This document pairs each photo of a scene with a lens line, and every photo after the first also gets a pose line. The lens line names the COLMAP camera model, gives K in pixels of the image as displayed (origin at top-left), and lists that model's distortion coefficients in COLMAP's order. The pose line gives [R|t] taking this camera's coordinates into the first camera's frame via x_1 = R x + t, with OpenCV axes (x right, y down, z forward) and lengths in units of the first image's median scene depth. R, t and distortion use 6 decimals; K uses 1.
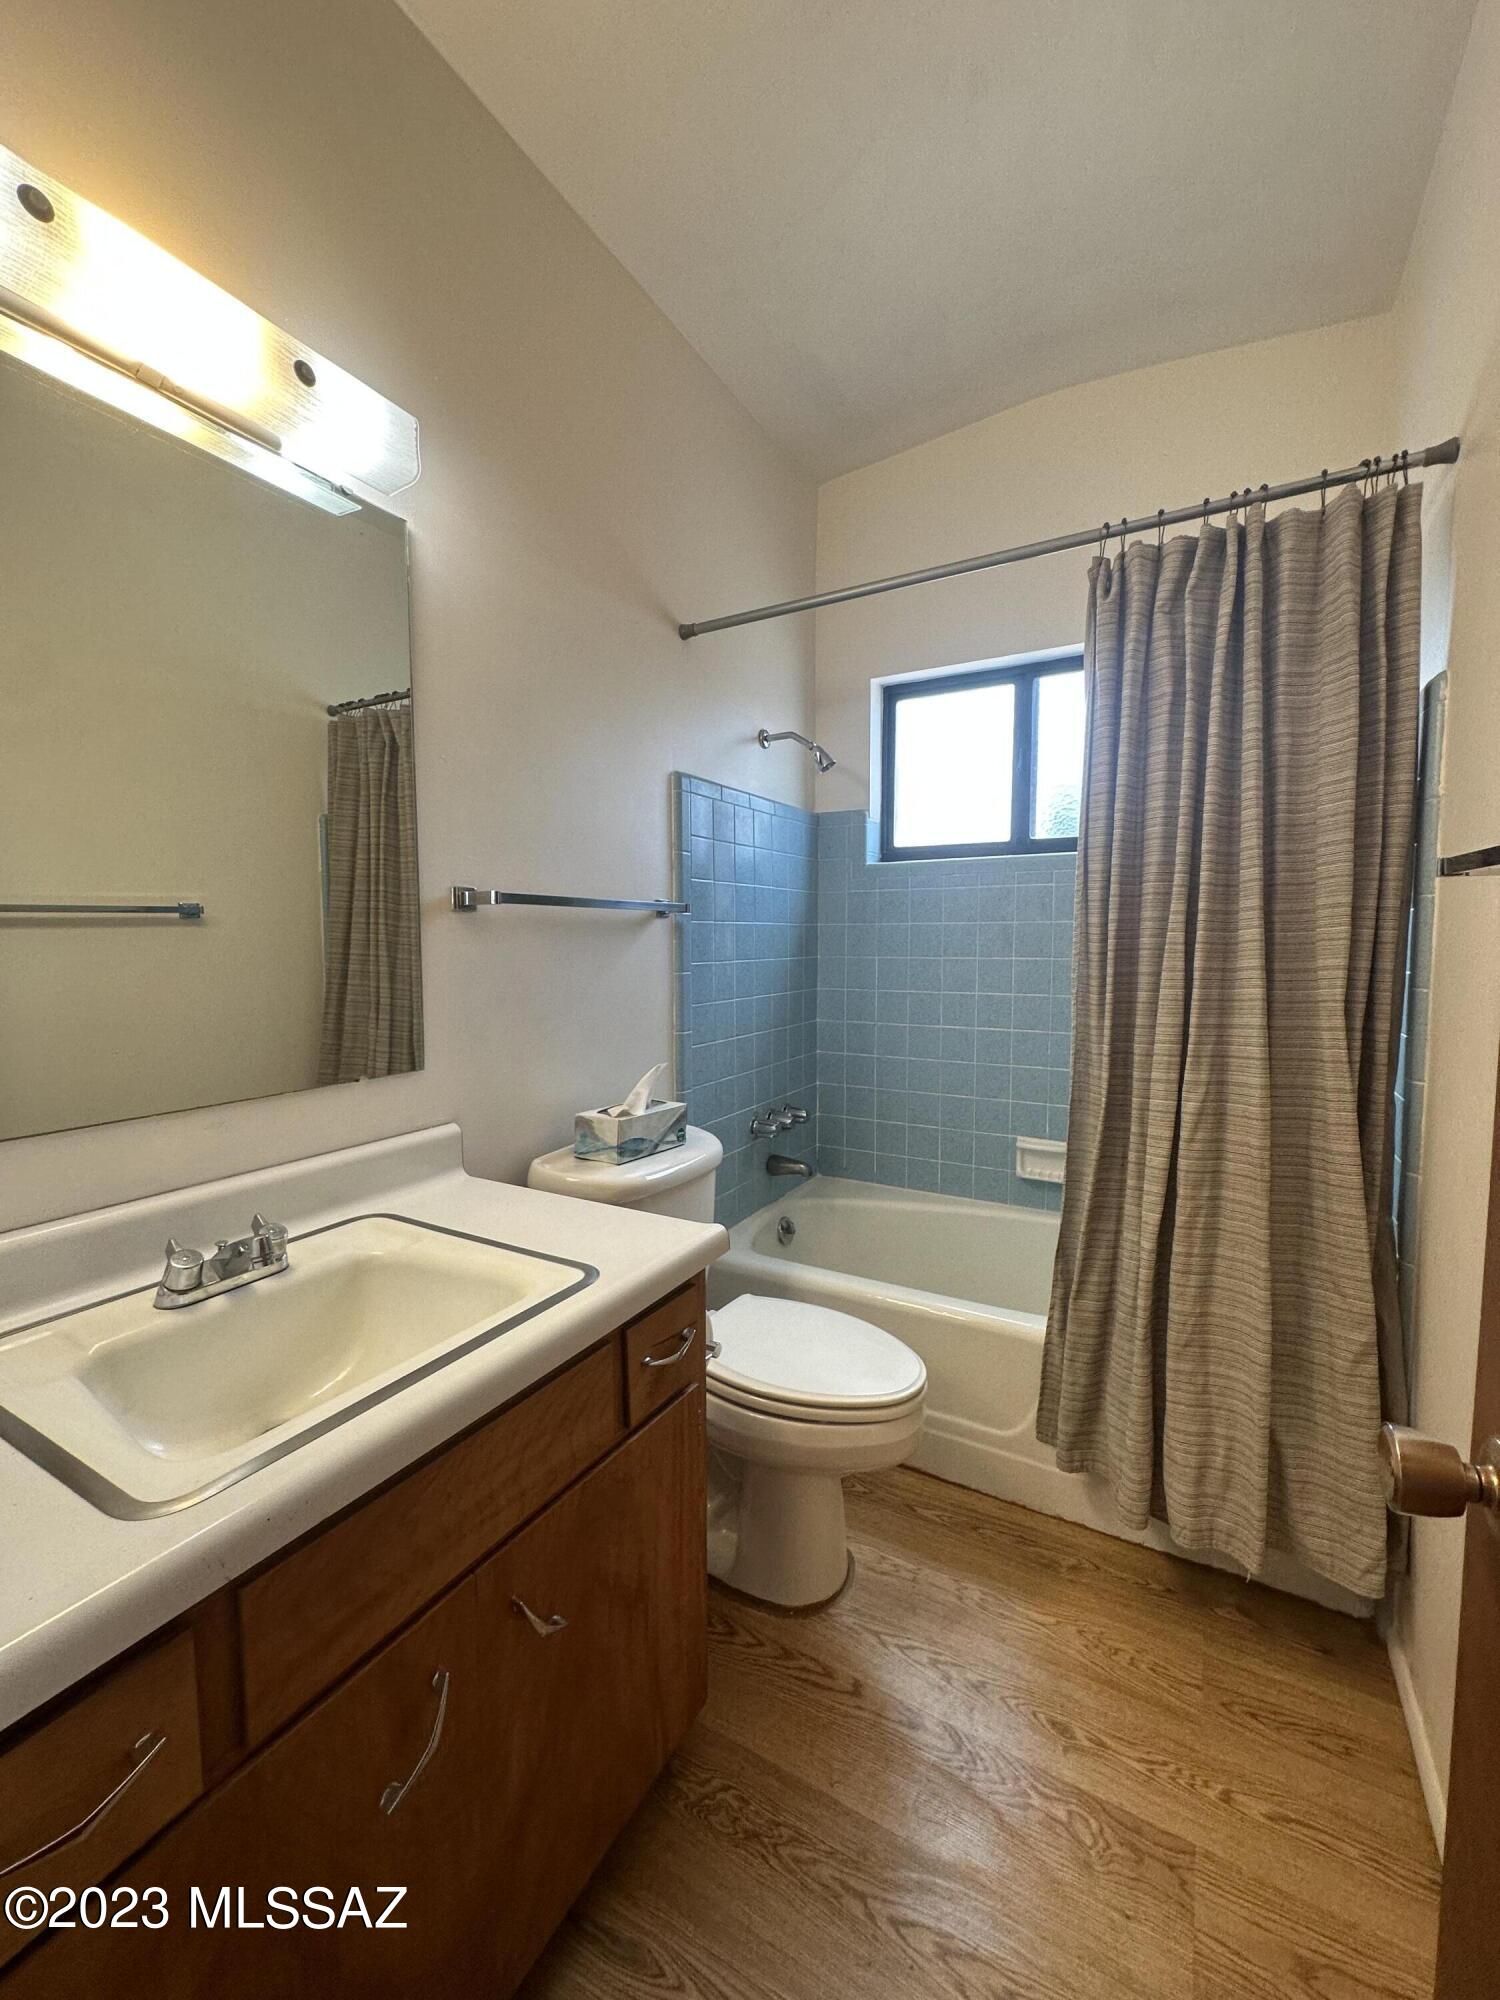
lens RADIAL K [[799.7, 0, 748.8], [0, 799.7, 992.5], [0, 0, 1]] dist [0.001201, 0.000741]
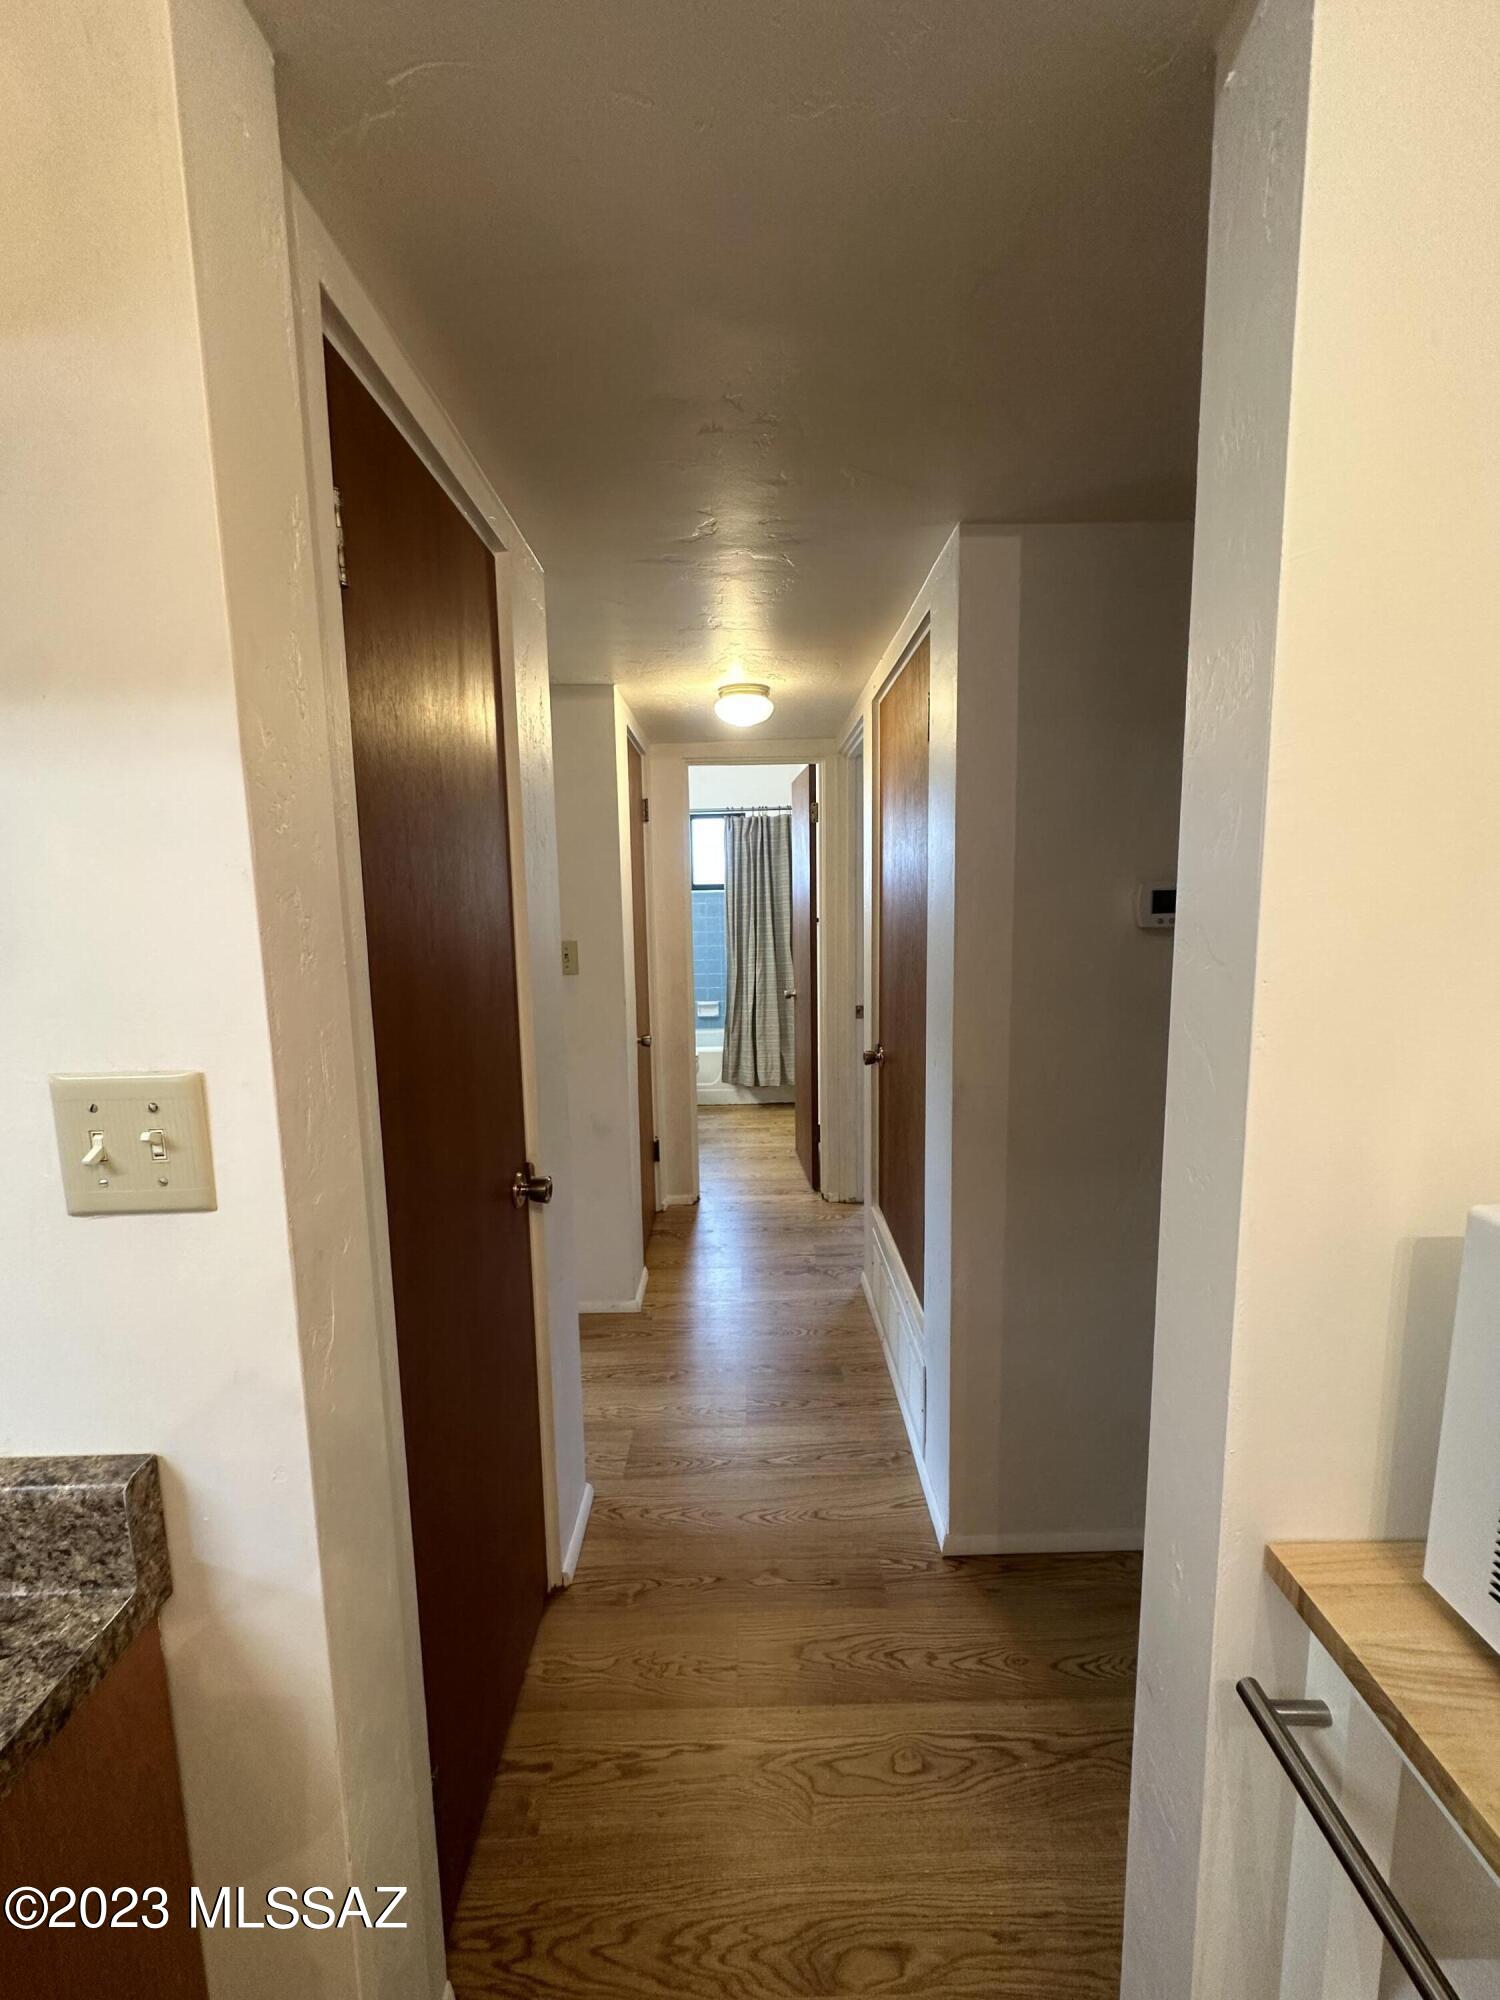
lens RADIAL K [[799.7, 0, 759.6], [0, 799.7, 1001.9], [0, 0, 1]] dist [0.001201, 0.000741]
pose [[0.870875, -0.077735, 0.485318, -1.265093], [0.053603, 0.996546, 0.063431, 0.041460], [-0.488573, -0.029226, 0.872034, -2.263835]]
